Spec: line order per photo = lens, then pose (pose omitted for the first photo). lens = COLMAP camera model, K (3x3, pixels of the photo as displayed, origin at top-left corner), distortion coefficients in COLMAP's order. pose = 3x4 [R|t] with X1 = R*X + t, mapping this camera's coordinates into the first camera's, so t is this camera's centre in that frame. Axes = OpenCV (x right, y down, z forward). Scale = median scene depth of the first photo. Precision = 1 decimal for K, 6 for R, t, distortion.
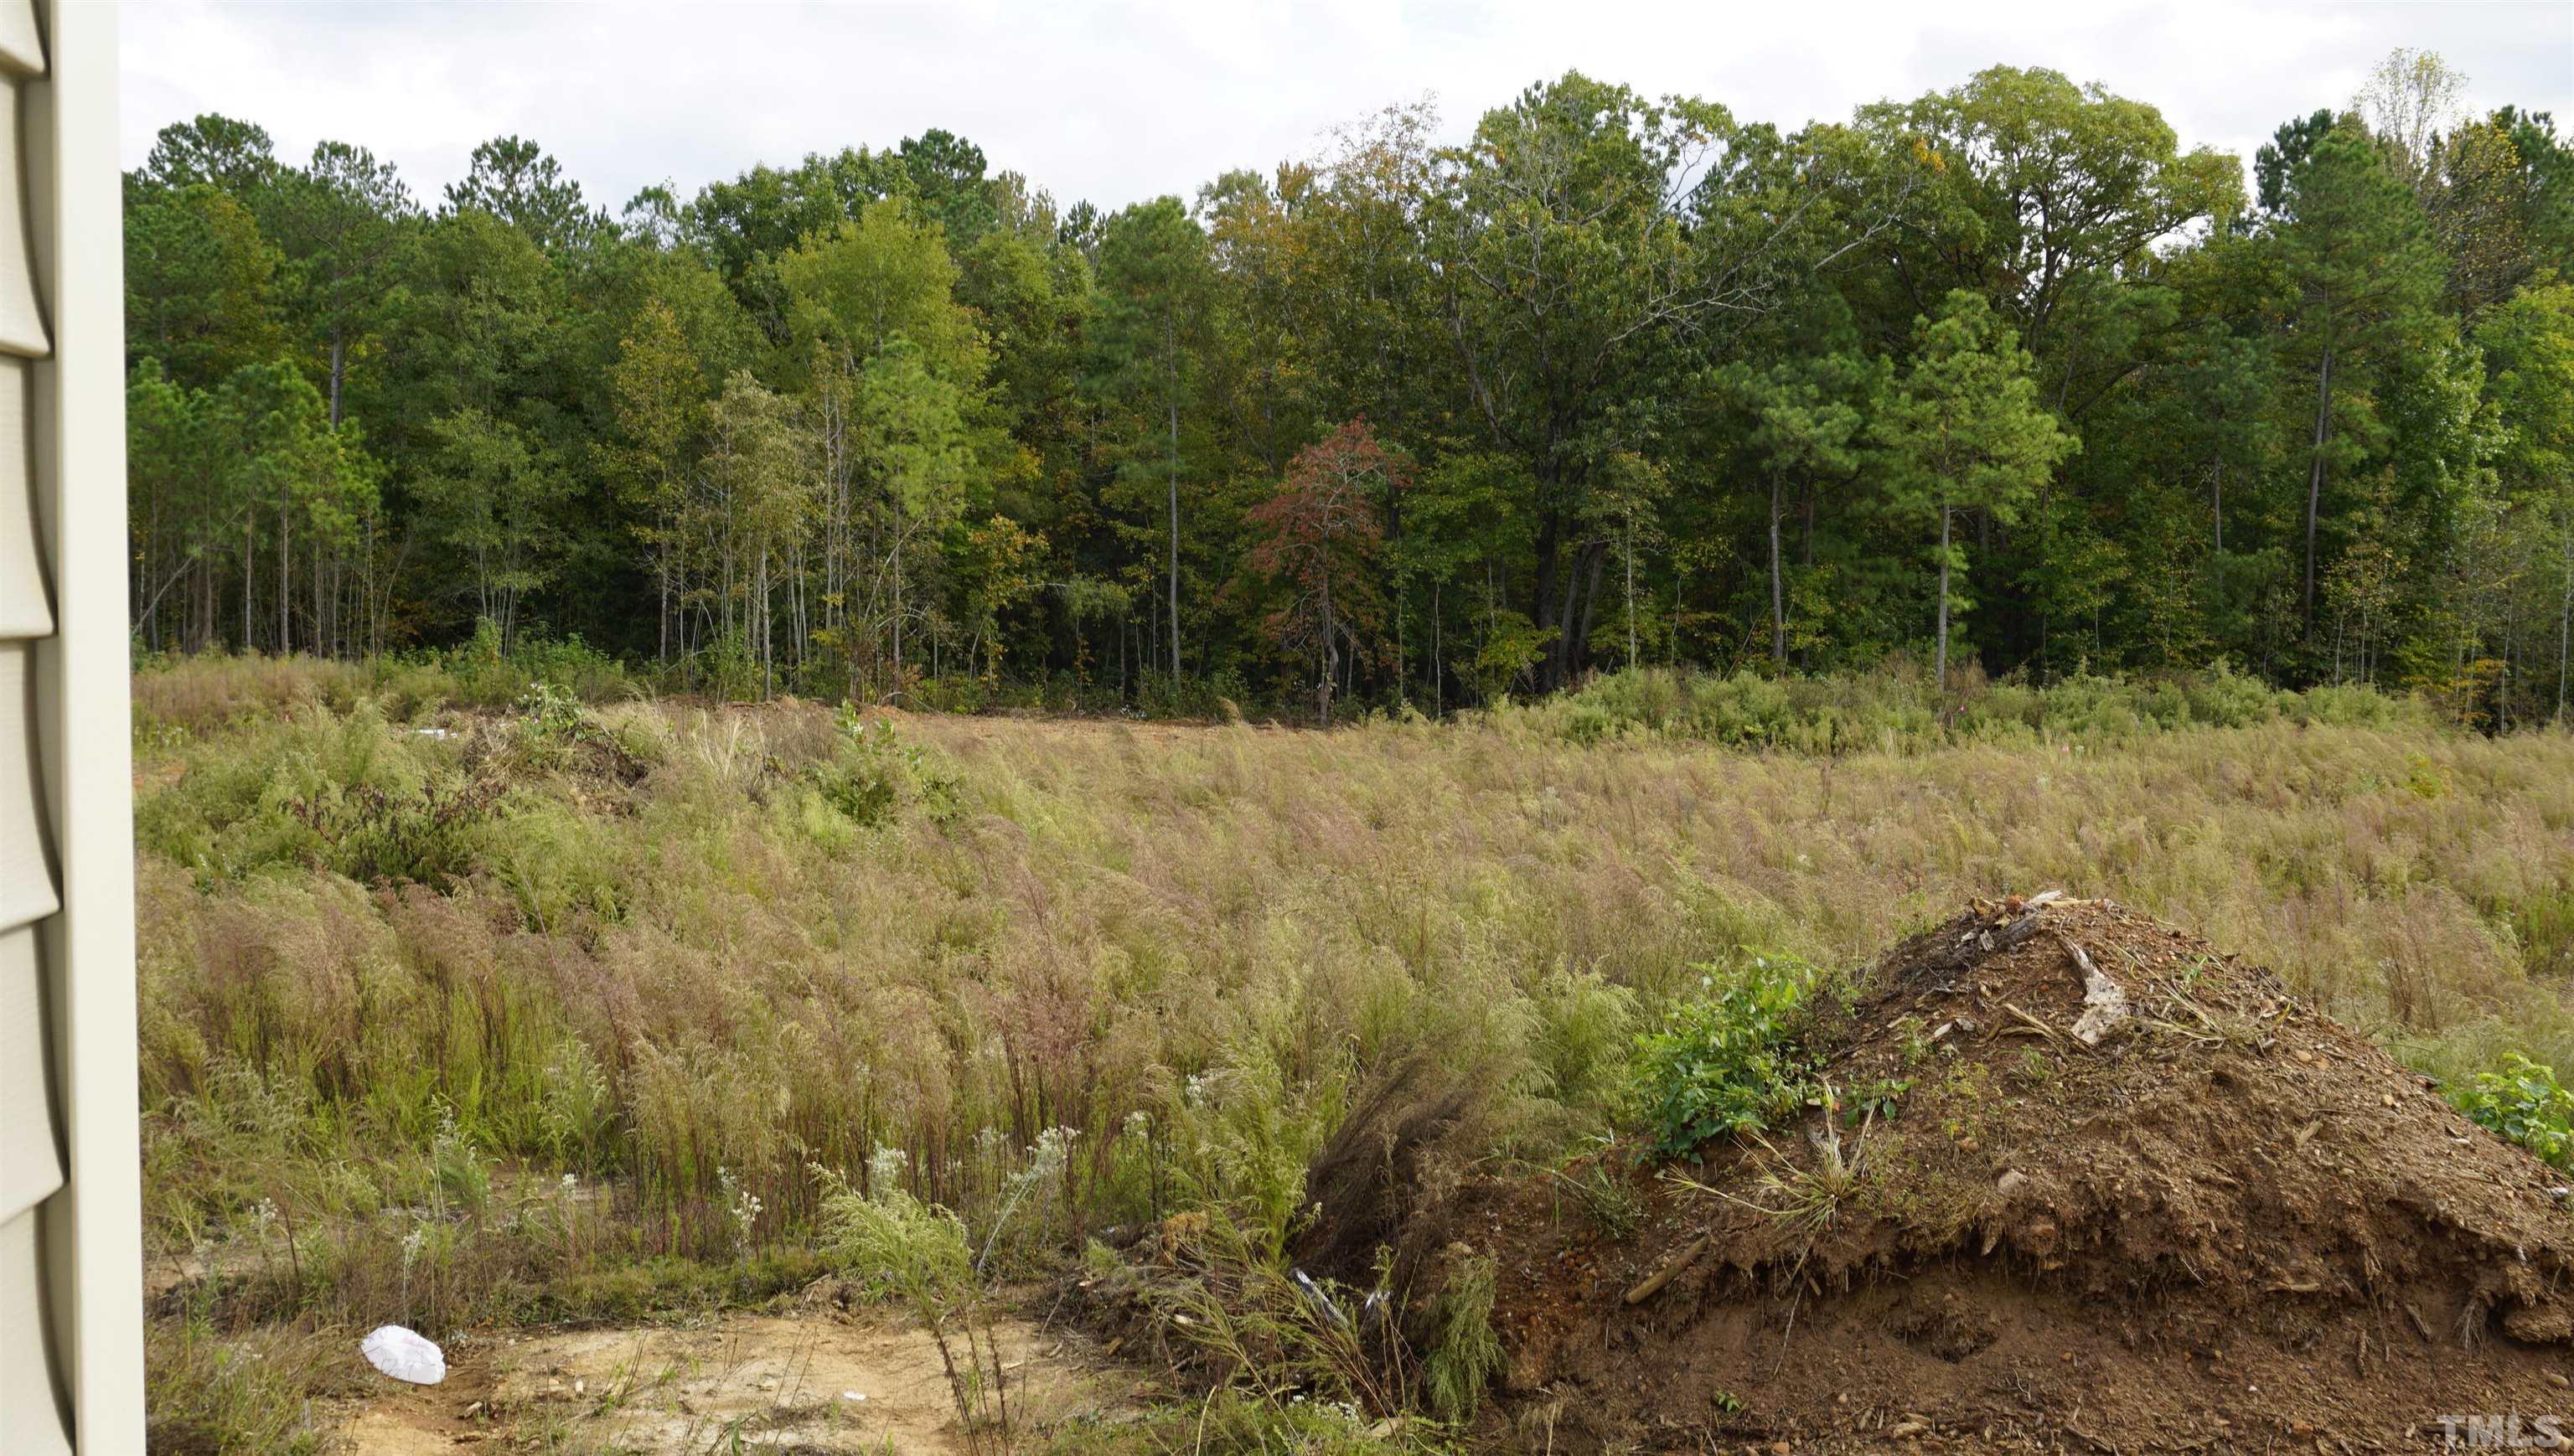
lens RADIAL K [[2596.2, 0, 1293.4], [0, 2596.2, 723.2], [0, 0, 1]] dist [-0.040061, 0.000000]
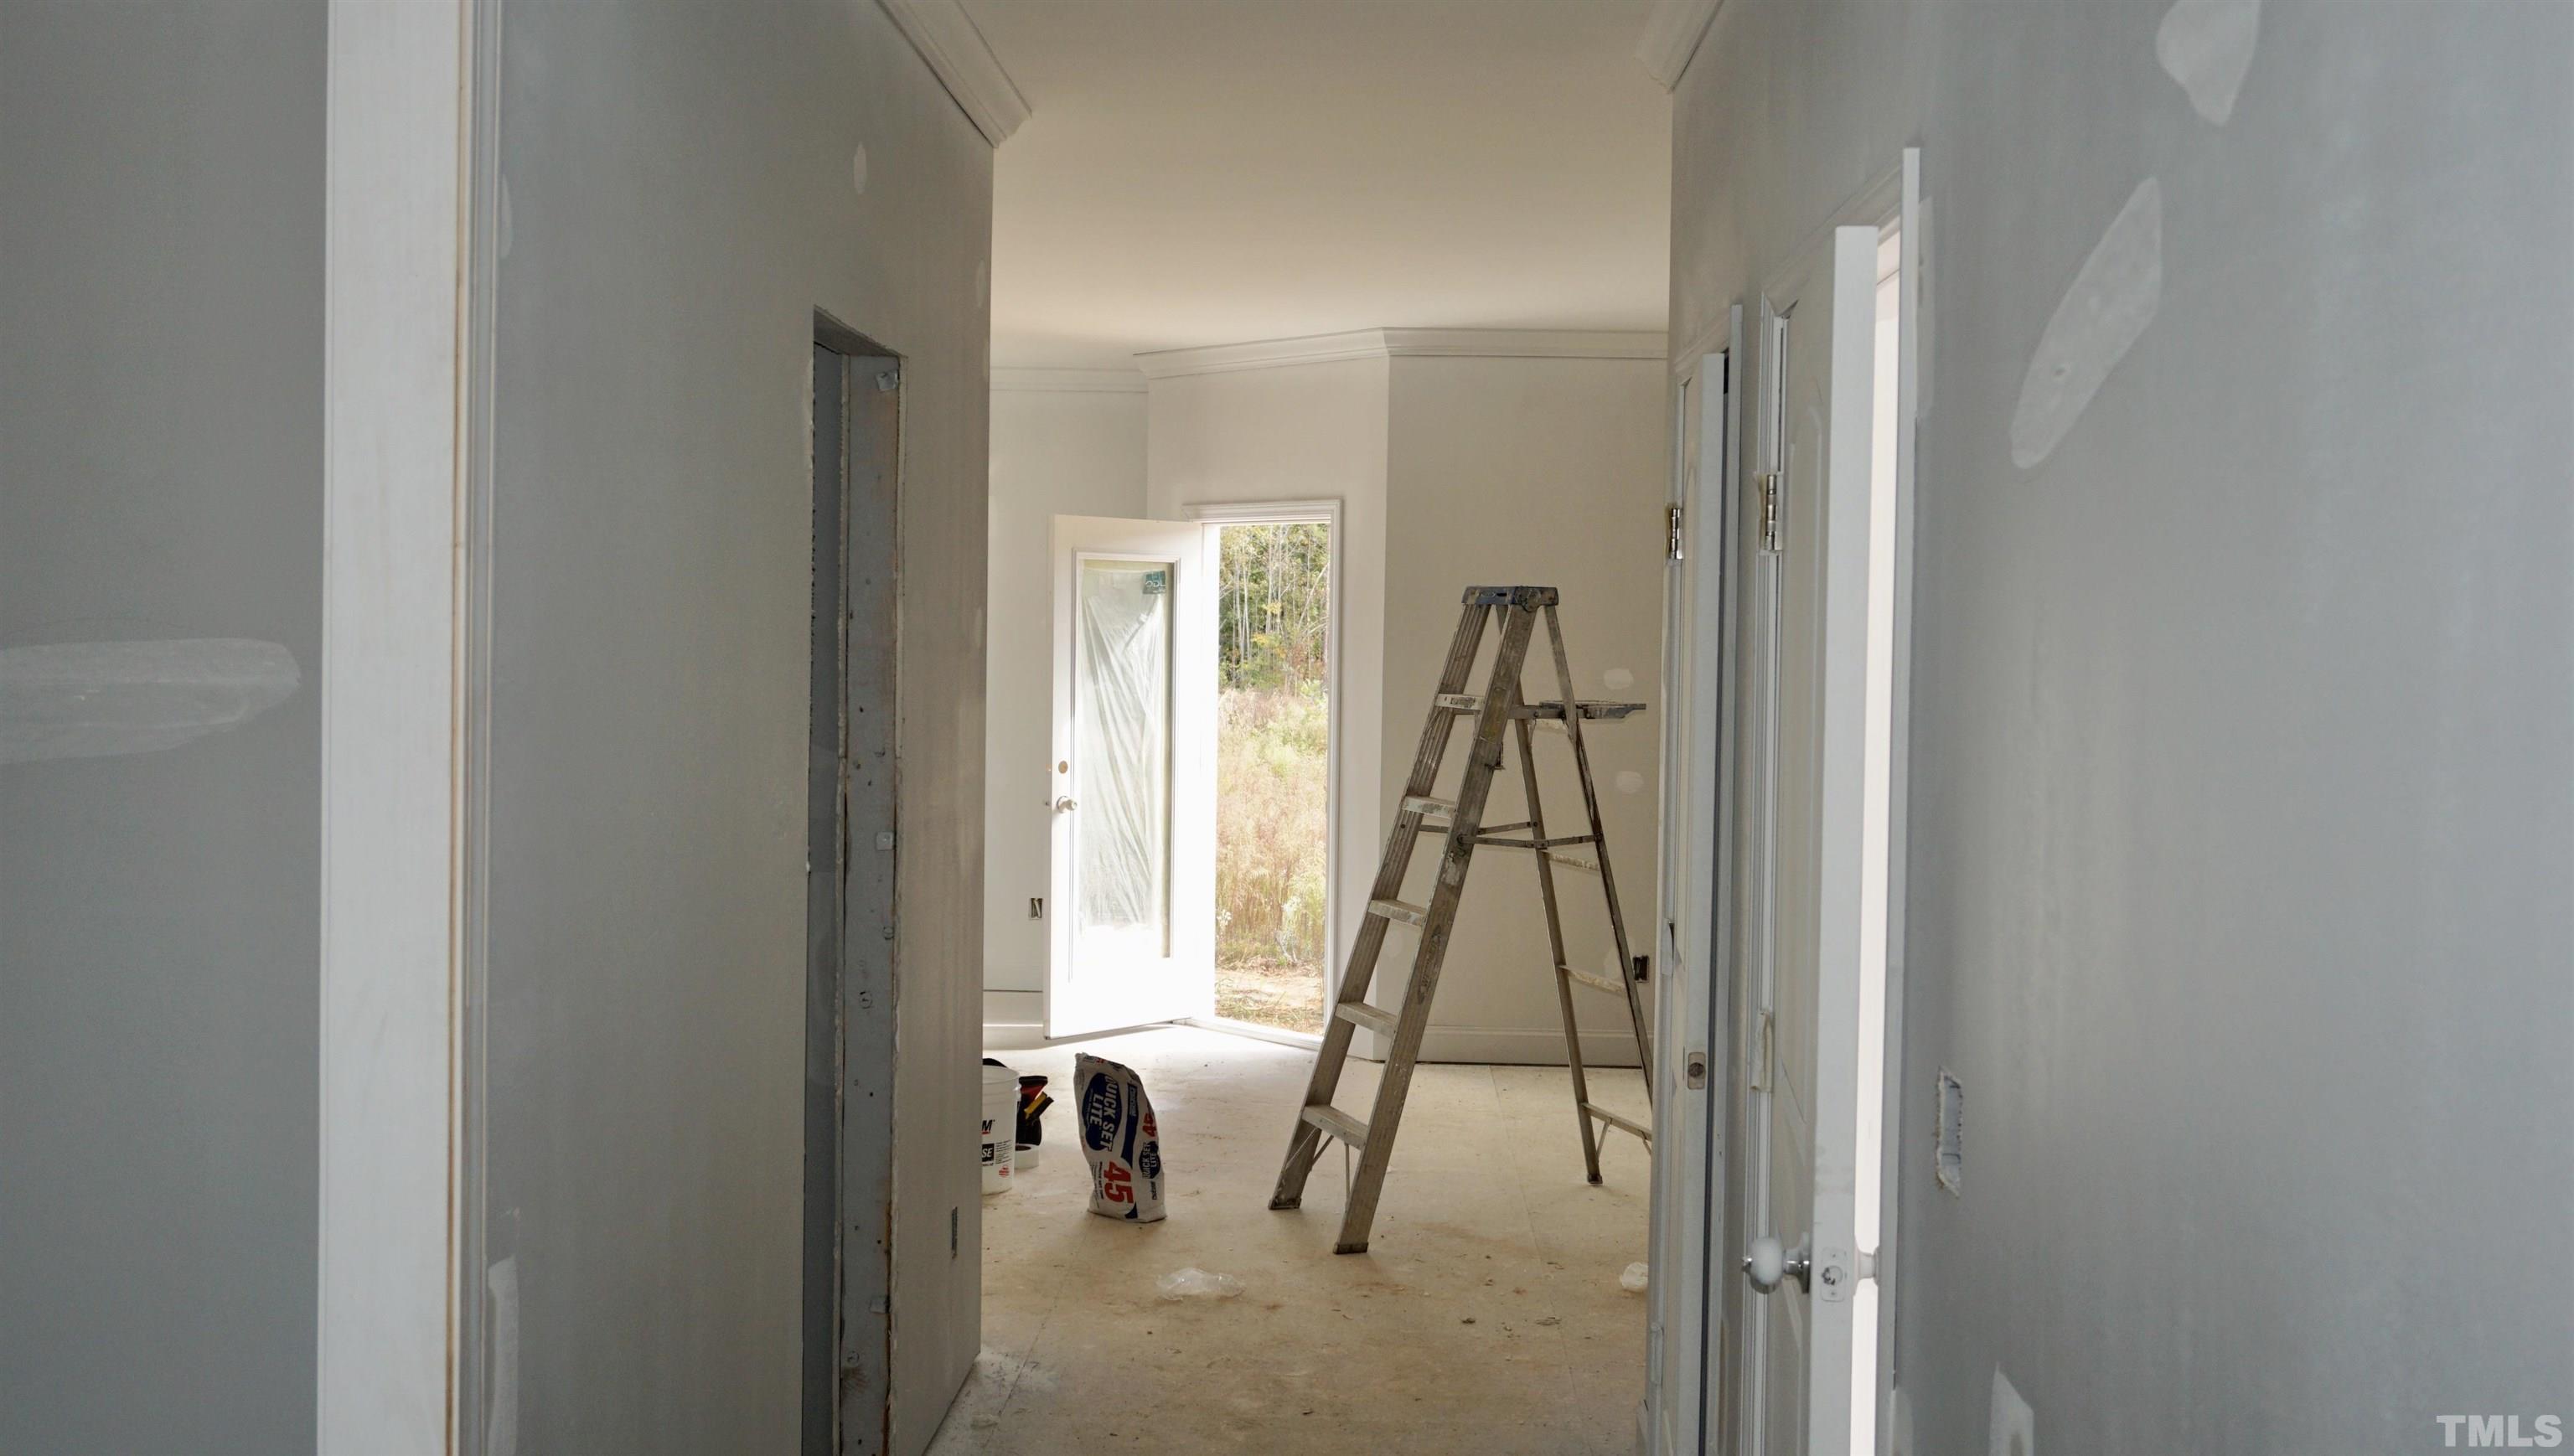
lens RADIAL K [[2596.2, 0, 1282.9], [0, 2596.2, 727.1], [0, 0, 1]] dist [-0.040061, 0.000000]
pose [[0.985146, 0.026876, -0.169604, 0.025425], [-0.027295, 0.999627, -0.000141, 0.005524], [0.169537, 0.004768, 0.985512, -0.142900]]
